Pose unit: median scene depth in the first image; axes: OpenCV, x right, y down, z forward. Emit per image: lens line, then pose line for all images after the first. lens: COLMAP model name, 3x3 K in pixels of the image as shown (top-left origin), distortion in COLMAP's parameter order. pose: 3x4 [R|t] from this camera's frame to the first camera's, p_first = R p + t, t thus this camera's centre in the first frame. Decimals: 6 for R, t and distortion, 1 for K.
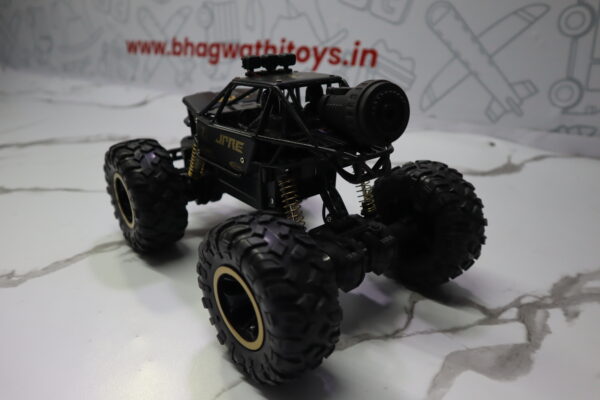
lens RADIAL K [[449.8, 0, 304.2], [0, 449.8, 198.5], [0, 0, 1]] dist [-0.103204, 0.079408]
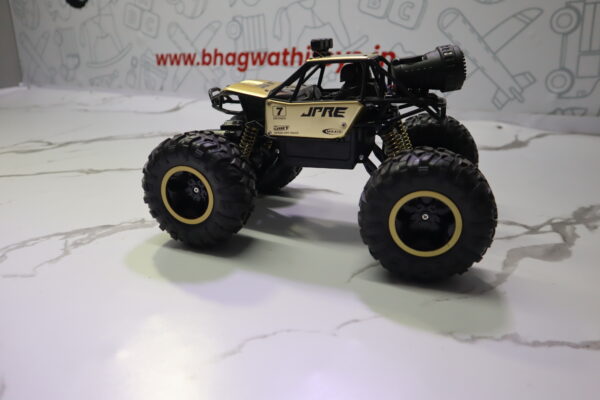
lens RADIAL K [[449.8, 0, 303.9], [0, 449.8, 198.8], [0, 0, 1]] dist [-0.103204, 0.079408]
pose [[0.998480, -0.036984, 0.040854, -0.128143], [0.038996, 0.998007, -0.049620, 0.090189], [-0.038938, 0.051138, 0.997932, -0.118264]]
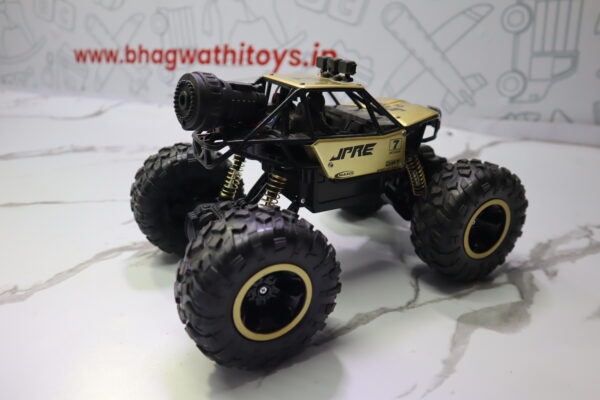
lens RADIAL K [[449.8, 0, 306.0], [0, 449.8, 197.6], [0, 0, 1]] dist [-0.103204, 0.079408]
pose [[0.988390, -0.072190, 0.133691, -0.068598], [0.073548, 0.997278, -0.005235, 0.010974], [-0.132949, 0.015007, 0.991009, -0.023130]]
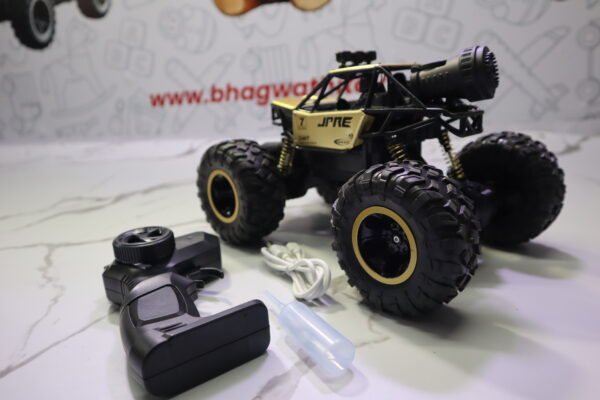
lens RADIAL K [[449.8, 0, 305.9], [0, 449.8, 199.5], [0, 0, 1]] dist [-0.103204, 0.079408]
pose [[0.944466, -0.149512, 0.292627, -0.533499], [0.189586, 0.975270, -0.113600, 0.060760], [-0.268406, 0.162769, 0.949455, 0.014291]]
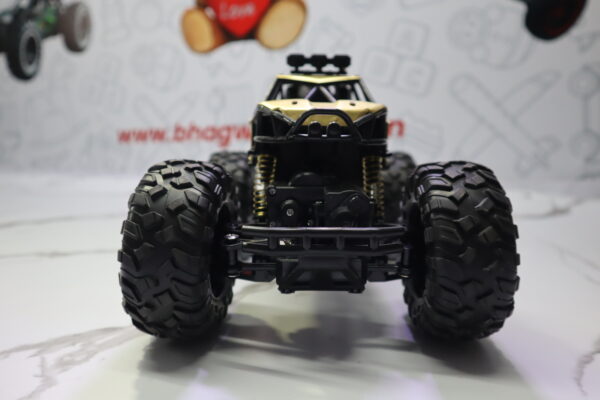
lens RADIAL K [[449.8, 0, 304.6], [0, 449.8, 196.5], [0, 0, 1]] dist [-0.103204, 0.079408]
pose [[0.979115, -0.042494, 0.198817, -0.273773], [0.095146, 0.959986, -0.263388, 0.092500], [-0.179669, 0.276804, 0.943980, 0.083431]]
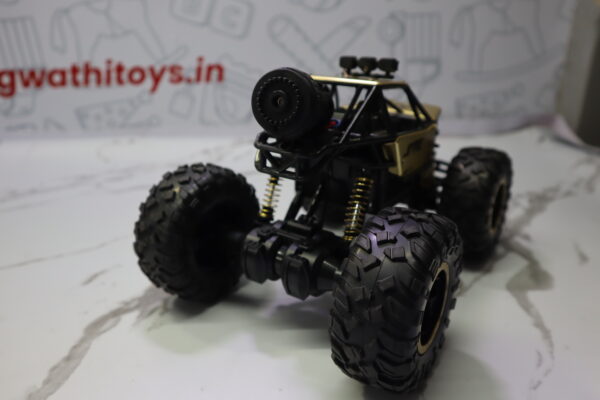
lens RADIAL K [[449.8, 0, 309.1], [0, 449.8, 196.1], [0, 0, 1]] dist [-0.103204, 0.079408]
pose [[0.808905, -0.204930, 0.551068, -0.277636], [0.236283, 0.971577, 0.014471, -0.015002], [-0.538370, 0.118502, 0.834335, 0.091455]]
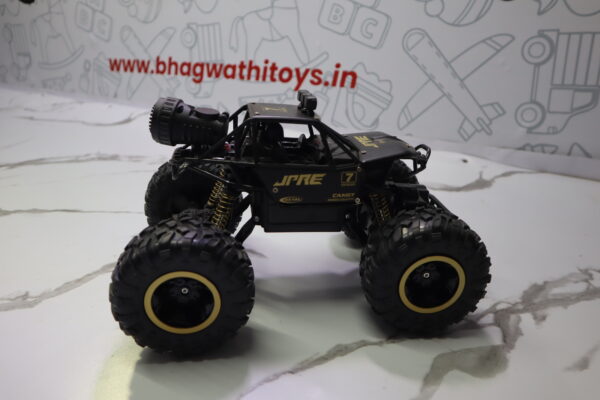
lens RADIAL K [[449.8, 0, 304.9], [0, 449.8, 199.6], [0, 0, 1]] dist [-0.103204, 0.079408]
pose [[0.997888, -0.013398, 0.063558, -0.029283], [0.014463, 0.999762, -0.016332, -0.014408], [-0.063324, 0.017216, 0.997845, -0.046330]]
